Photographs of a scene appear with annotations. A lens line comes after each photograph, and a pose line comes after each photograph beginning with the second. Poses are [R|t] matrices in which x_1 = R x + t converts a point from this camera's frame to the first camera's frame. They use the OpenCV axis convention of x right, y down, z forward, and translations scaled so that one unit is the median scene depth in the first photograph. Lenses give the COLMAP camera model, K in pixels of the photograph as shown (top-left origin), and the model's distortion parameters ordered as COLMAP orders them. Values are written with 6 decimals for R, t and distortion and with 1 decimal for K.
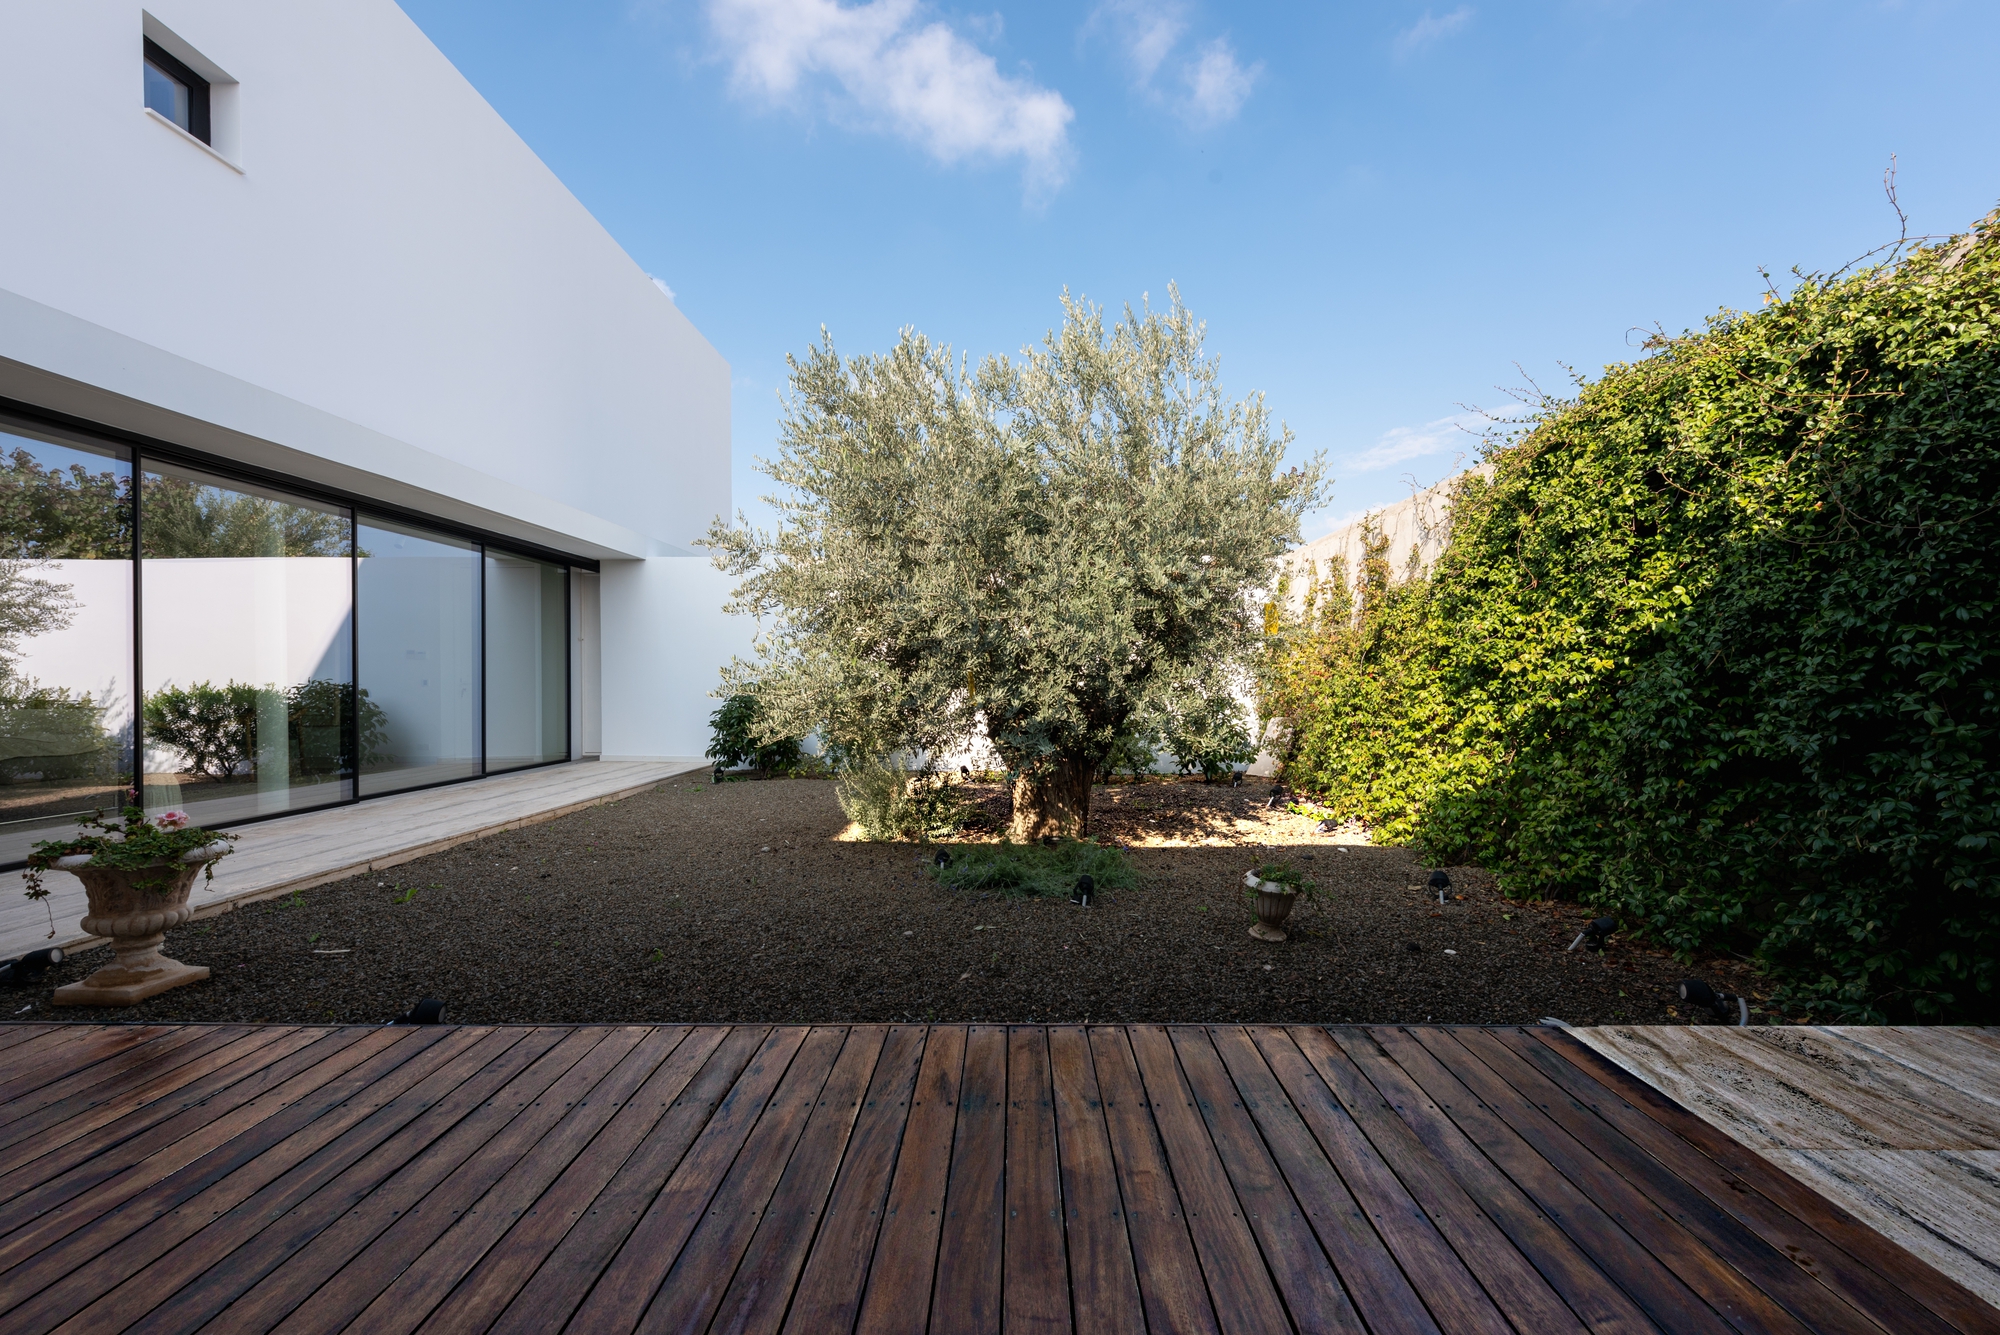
lens RADIAL K [[814.6, 0, 1006.5], [0, 814.6, 677.8], [0, 0, 1]] dist [-0.001622, -0.000103]
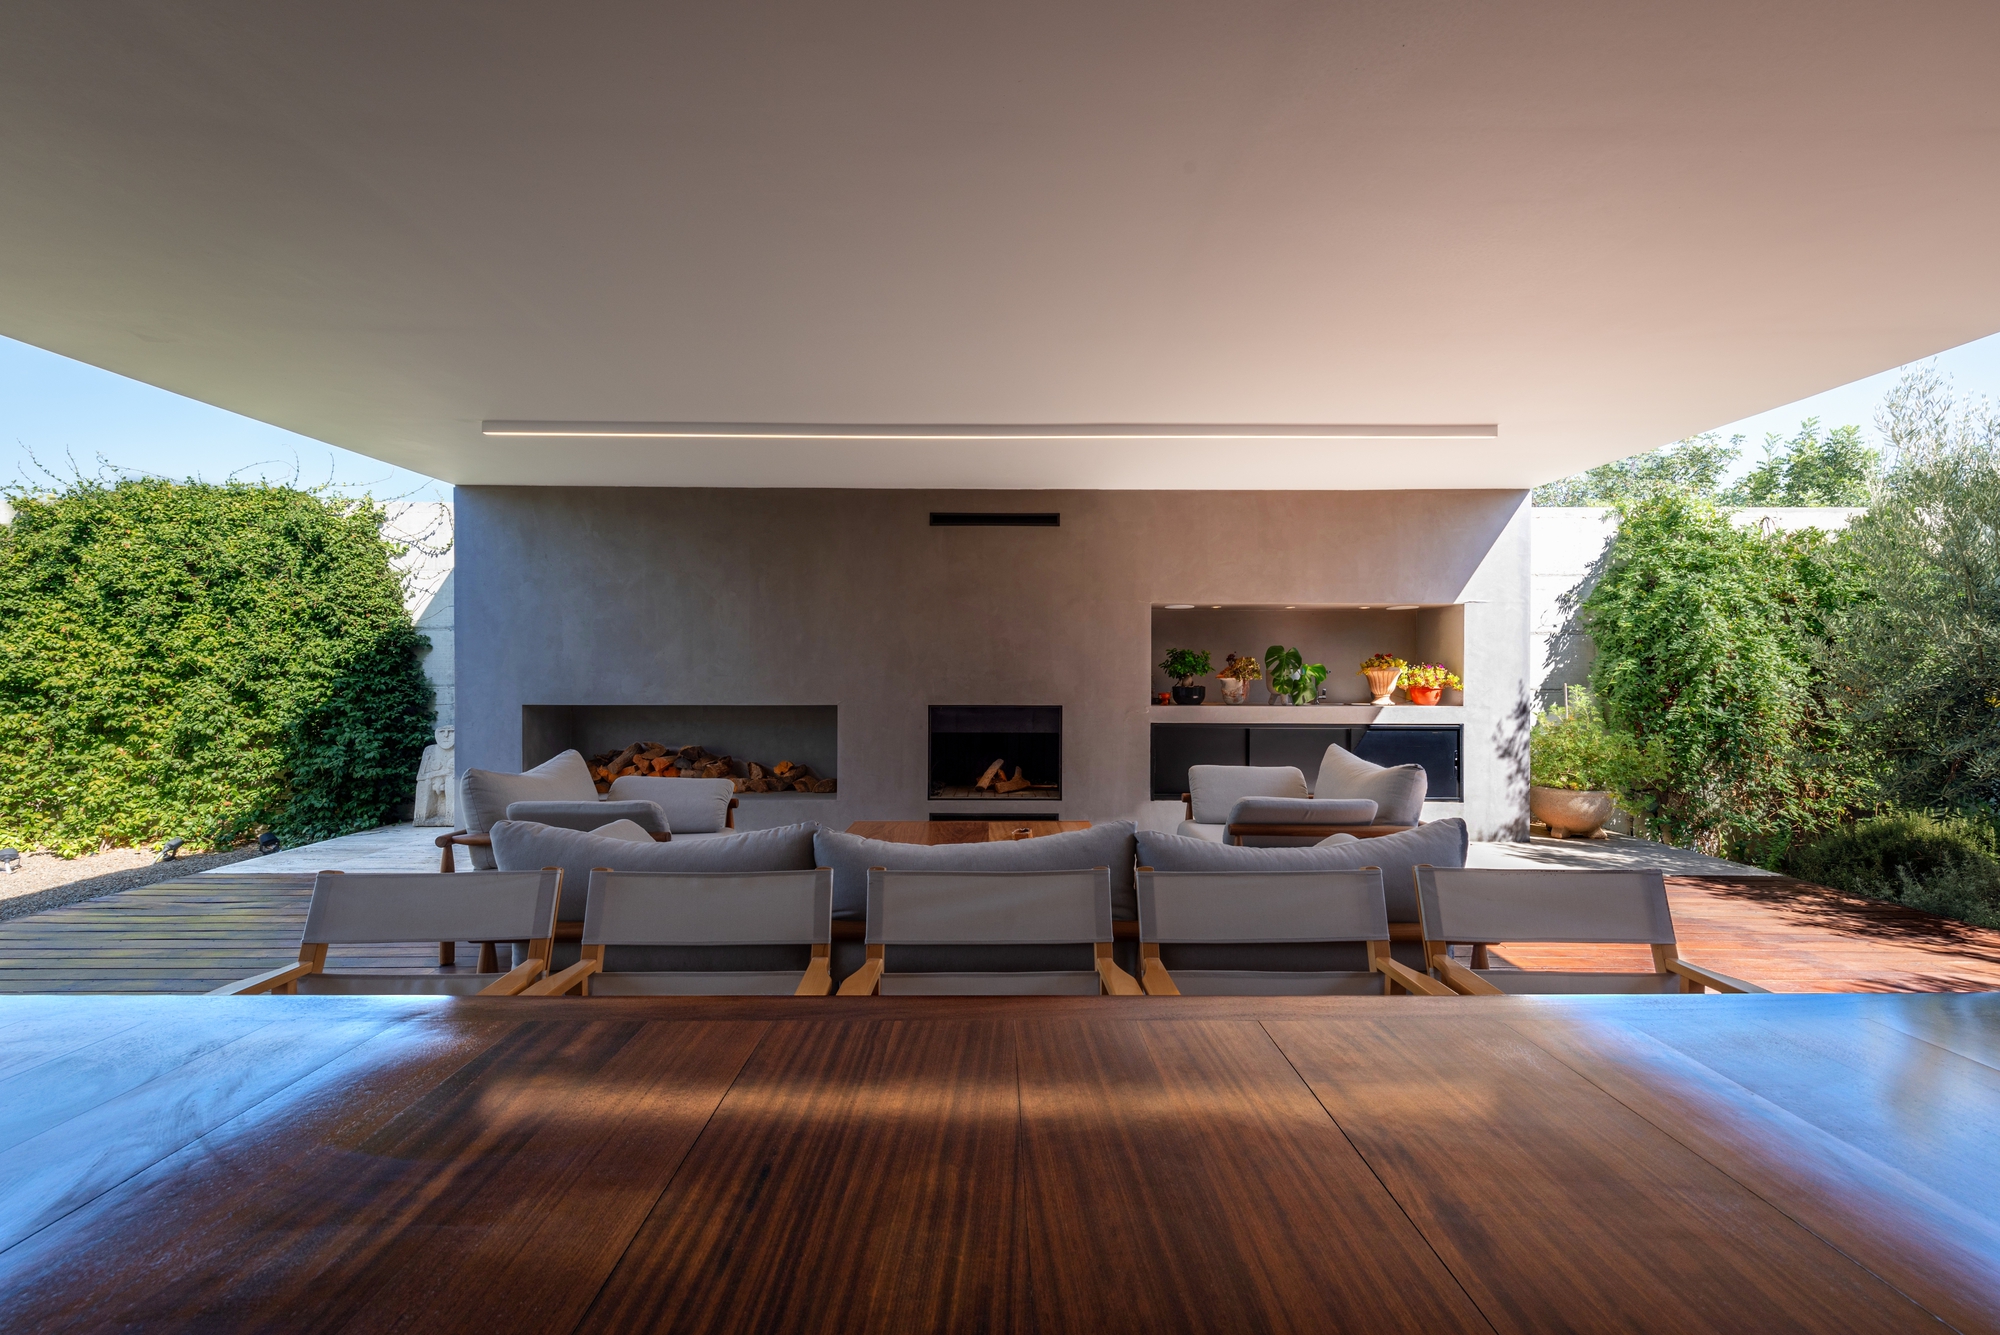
lens RADIAL K [[814.6, 0, 1004.4], [0, 814.6, 671.8], [0, 0, 1]] dist [-0.001622, -0.000103]
pose [[-0.018393, 0.003812, 0.999824, -0.824683], [-0.004366, 0.999983, -0.003892, -0.038697], [-0.999821, -0.004437, -0.018376, -0.568078]]
